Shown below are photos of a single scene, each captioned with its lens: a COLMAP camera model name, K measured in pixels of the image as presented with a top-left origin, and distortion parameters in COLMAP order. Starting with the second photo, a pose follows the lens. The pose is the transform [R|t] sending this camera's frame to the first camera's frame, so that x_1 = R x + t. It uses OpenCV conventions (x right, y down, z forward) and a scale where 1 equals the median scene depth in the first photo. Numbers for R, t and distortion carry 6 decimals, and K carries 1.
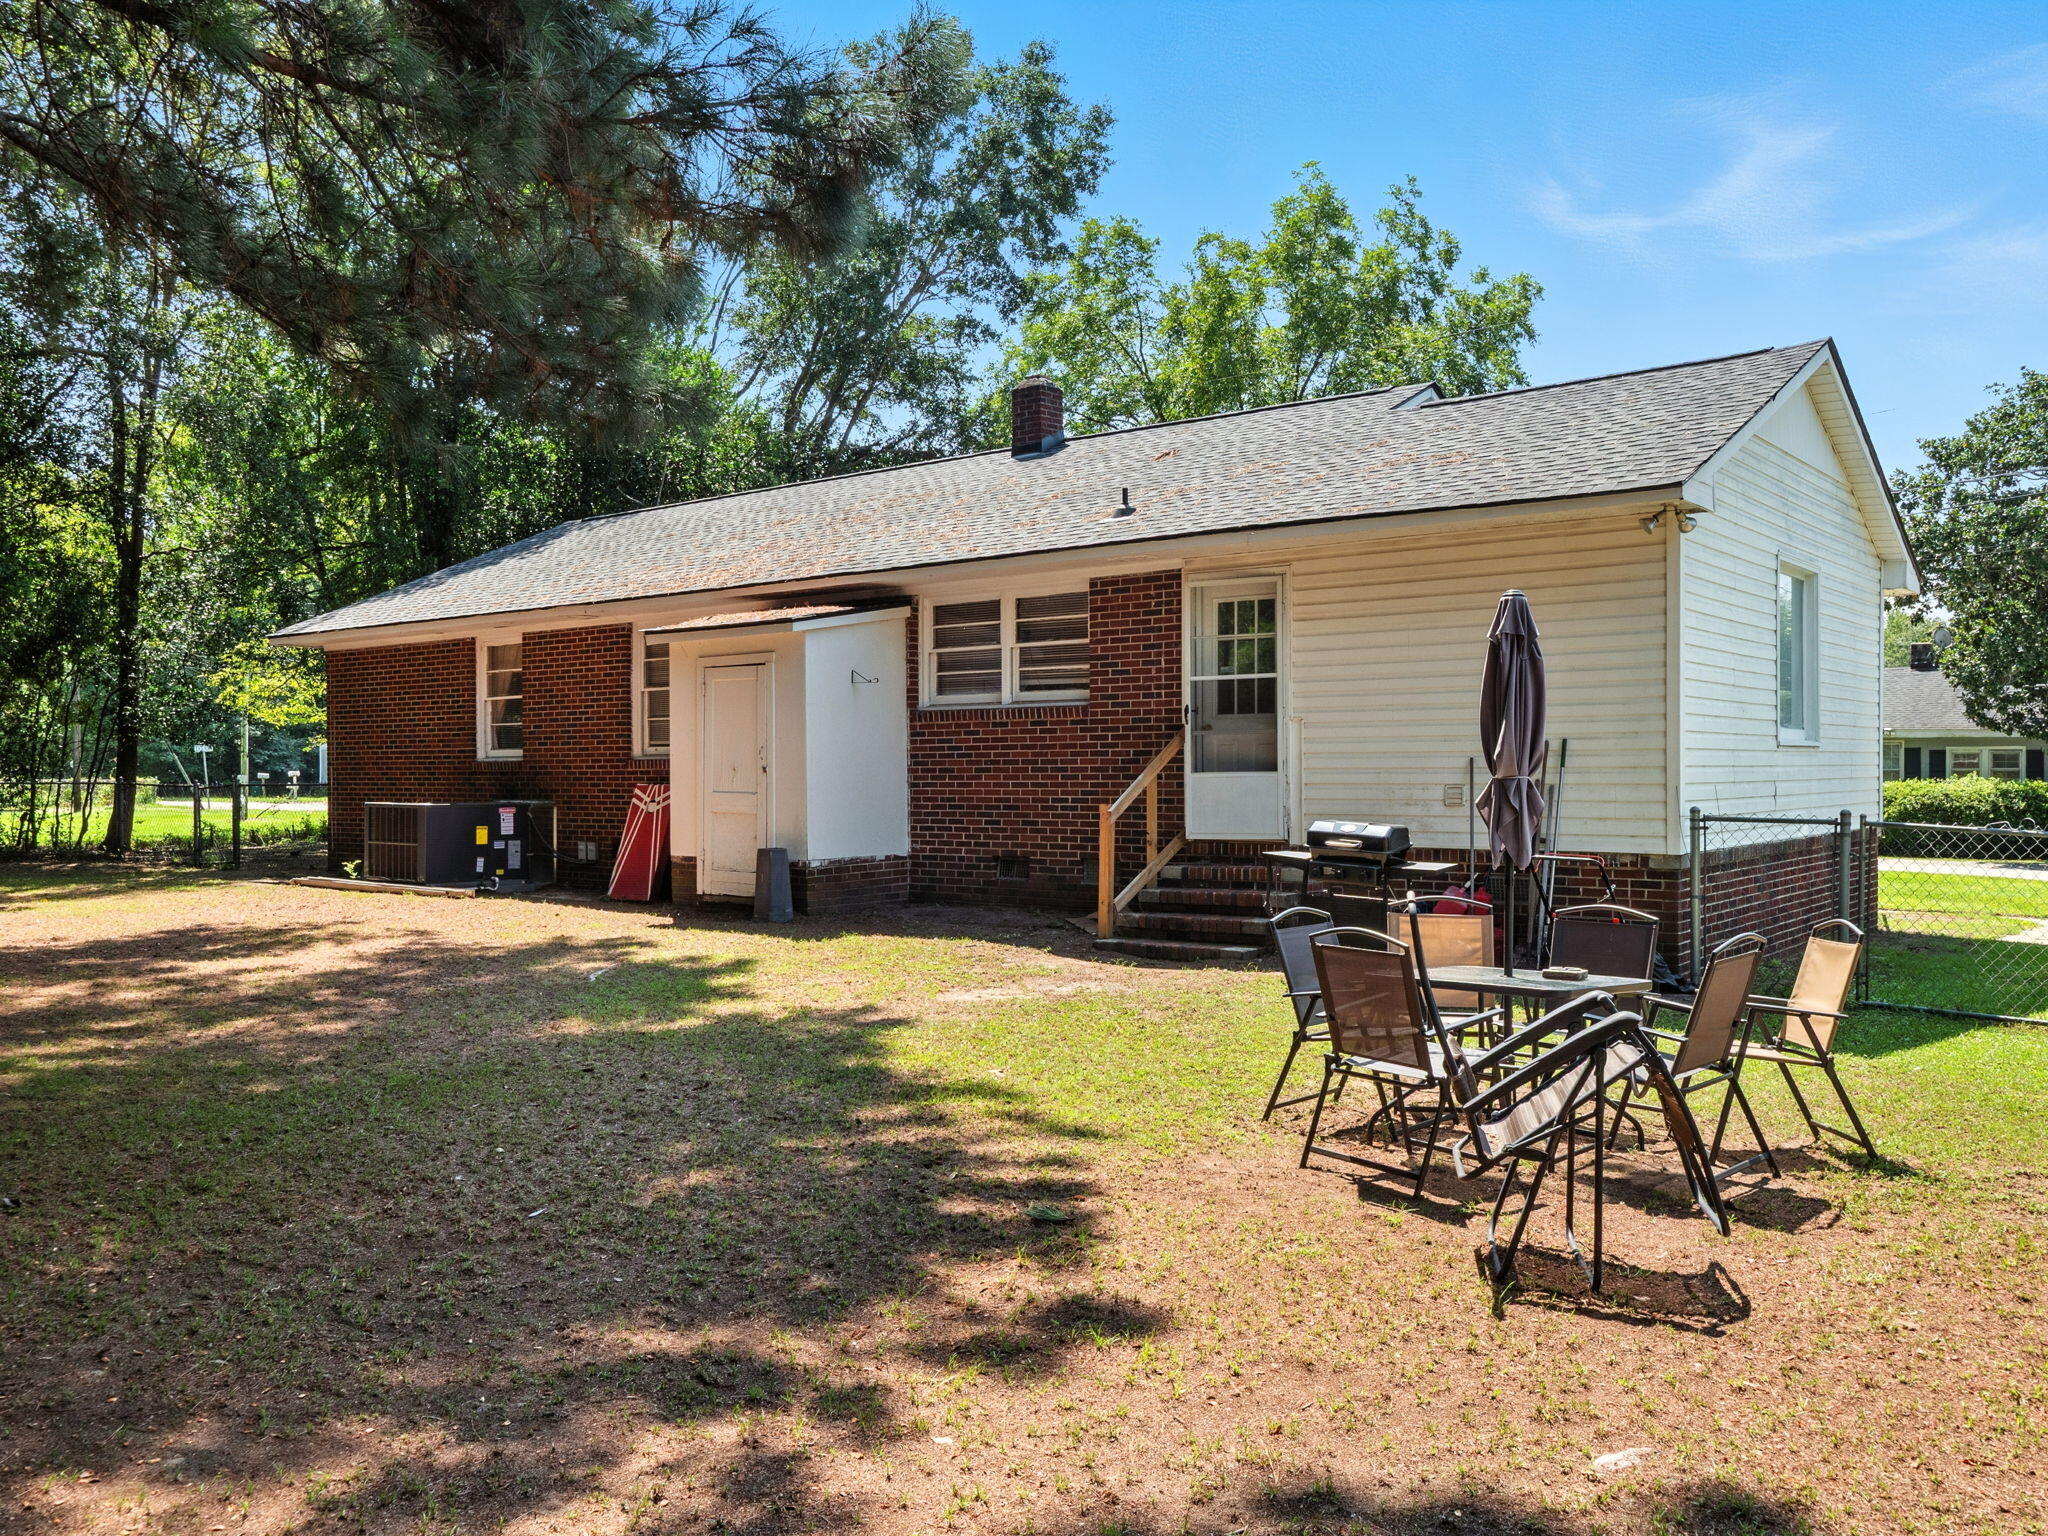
lens RADIAL K [[1646.5, 0, 1025.5], [0, 1646.5, 769.3], [0, 0, 1]] dist [-0.001799, 0.000047]
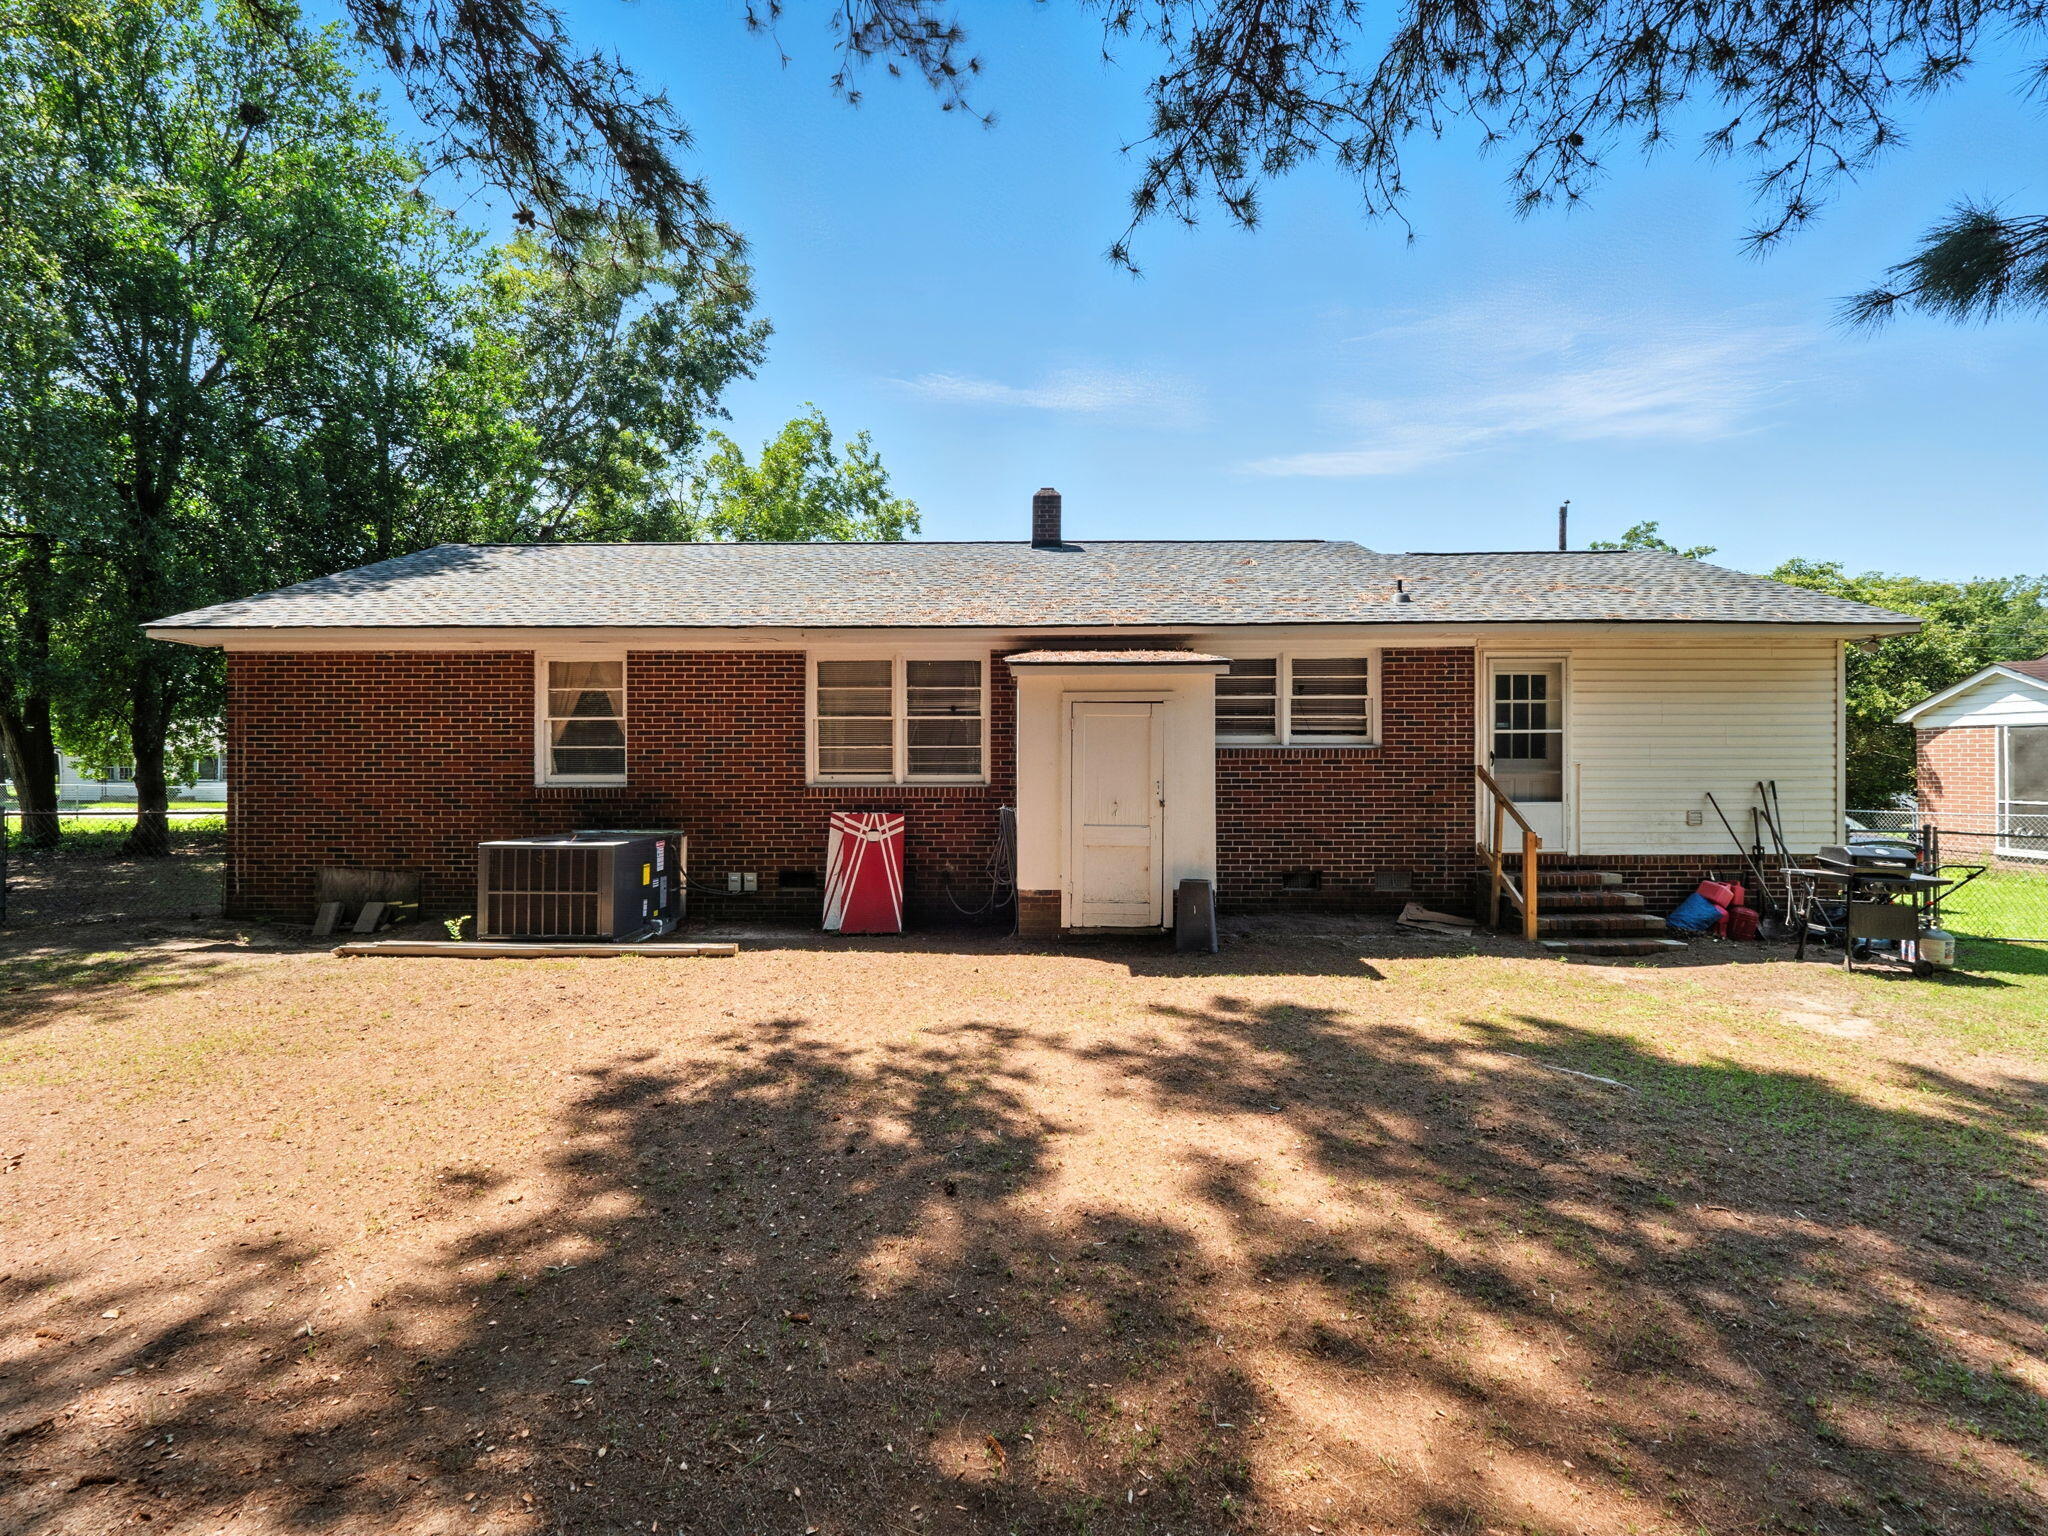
lens RADIAL K [[858.0, 0, 1030.9], [0, 858.0, 767.9], [0, 0, 1]] dist [0.011320, -0.003699]
pose [[0.787710, 0.004233, 0.616031, -0.537975], [-0.002986, 0.999991, -0.003053, -0.019683], [-0.616039, 0.000565, 0.787716, 0.600830]]
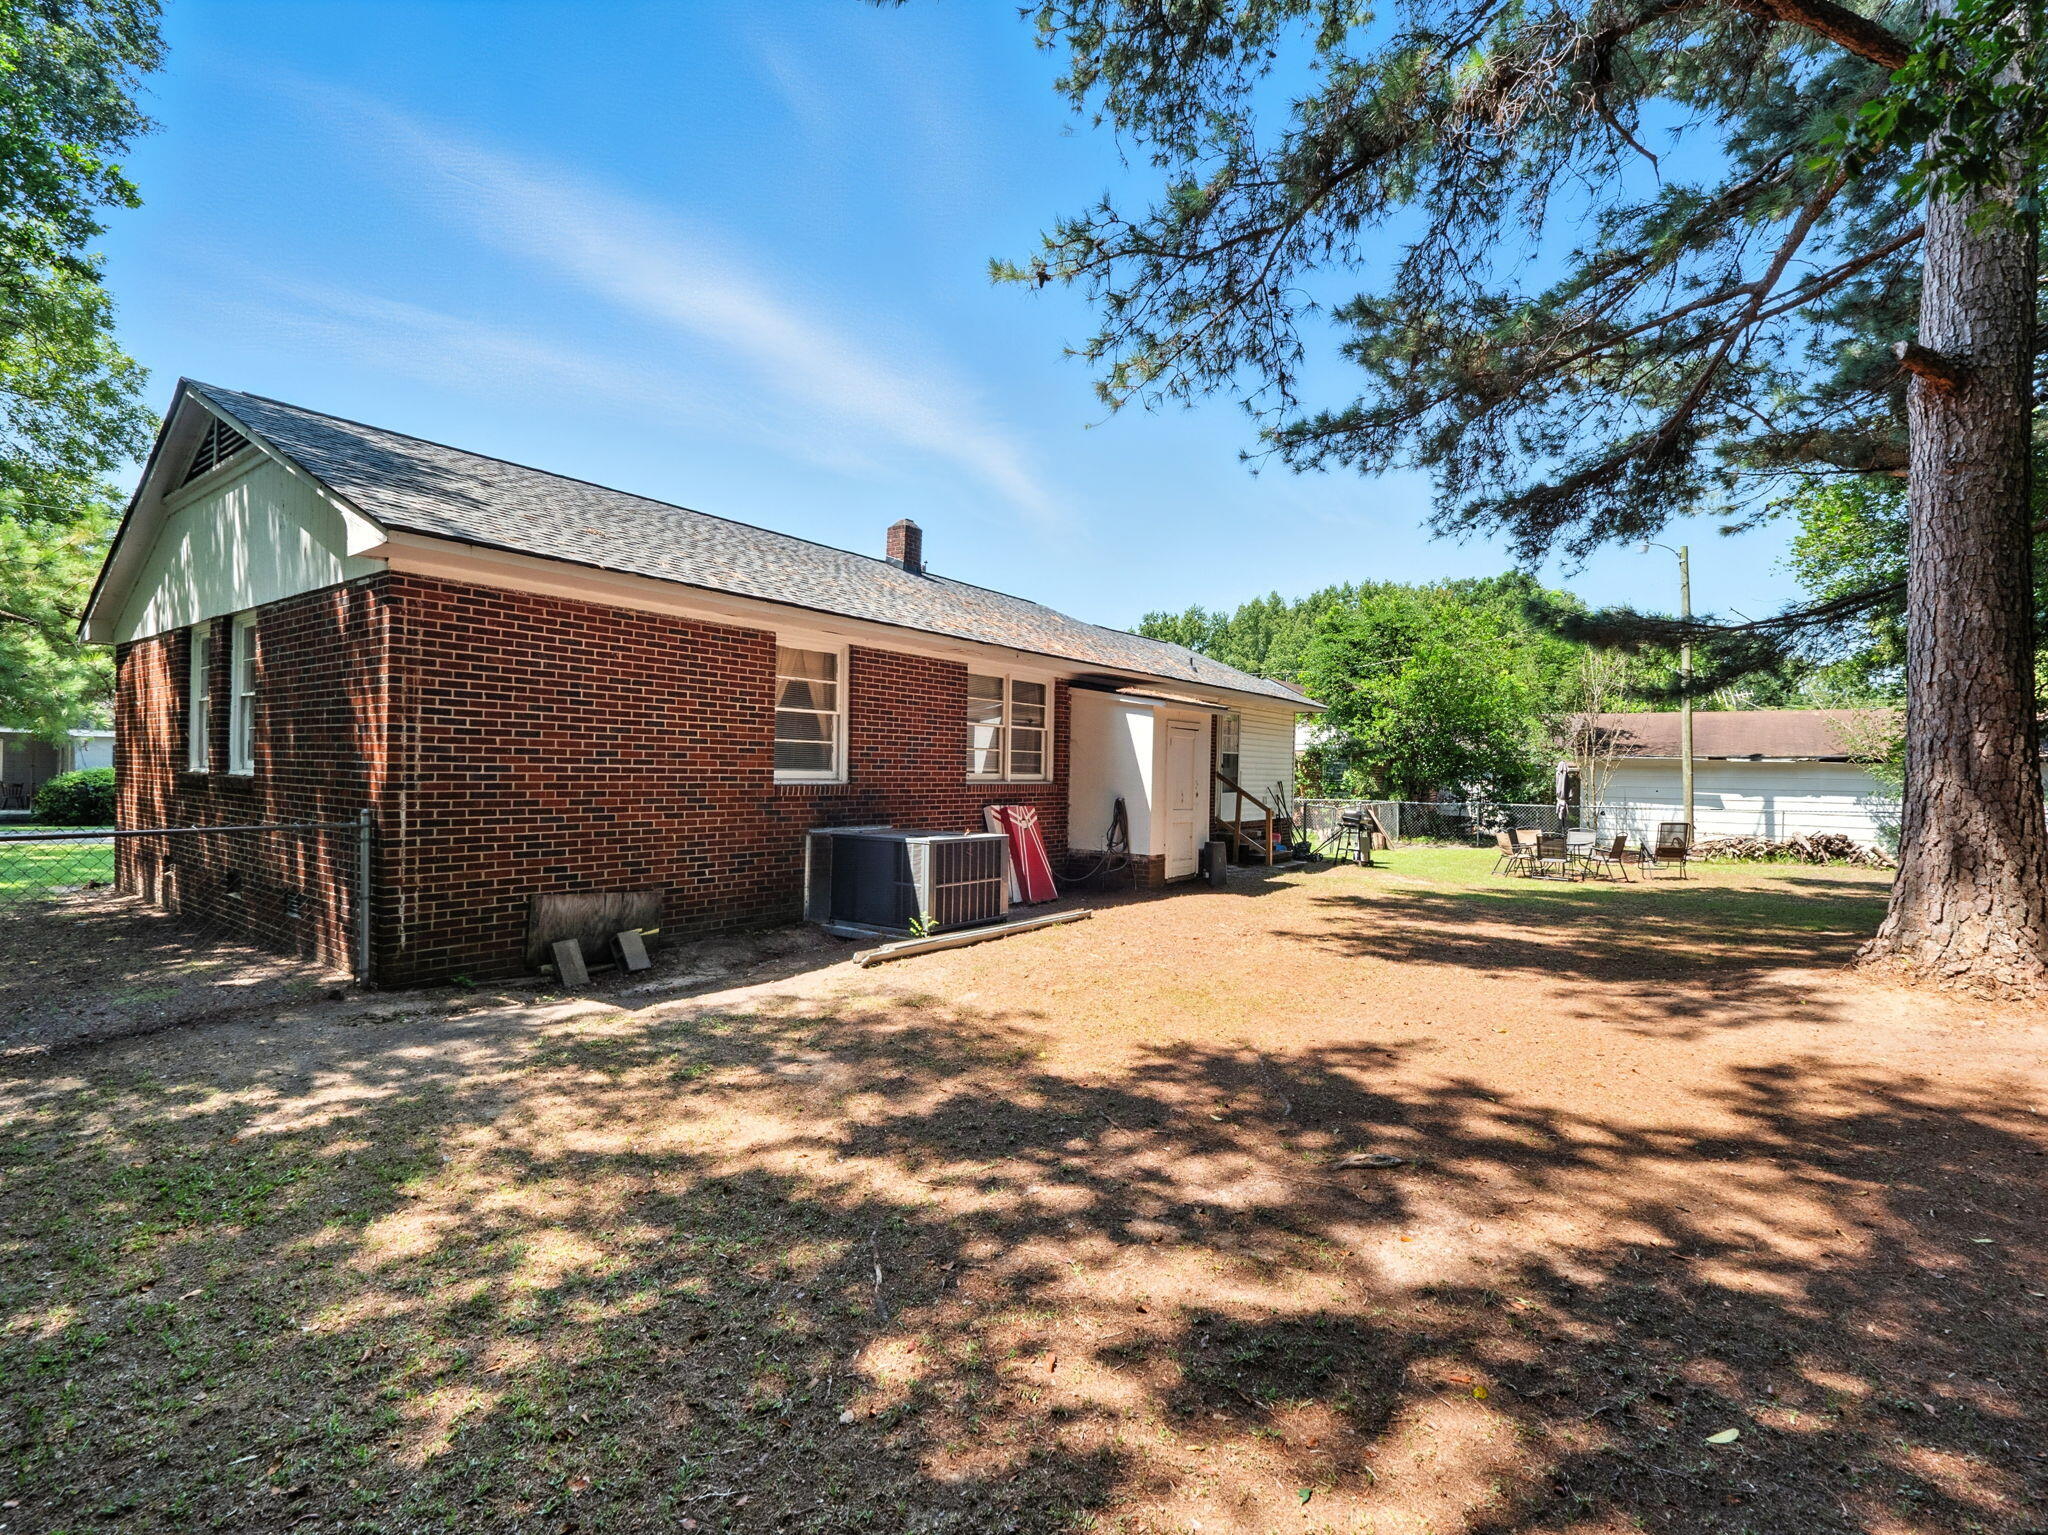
lens RADIAL K [[858.0, 0, 1042.1], [0, 858.0, 771.2], [0, 0, 1]] dist [0.011320, -0.003699]
pose [[0.004416, 0.003317, 0.999985, -0.975306], [-0.019635, 0.999802, -0.003230, -0.016557], [-0.999797, -0.019621, 0.004481, 1.113054]]
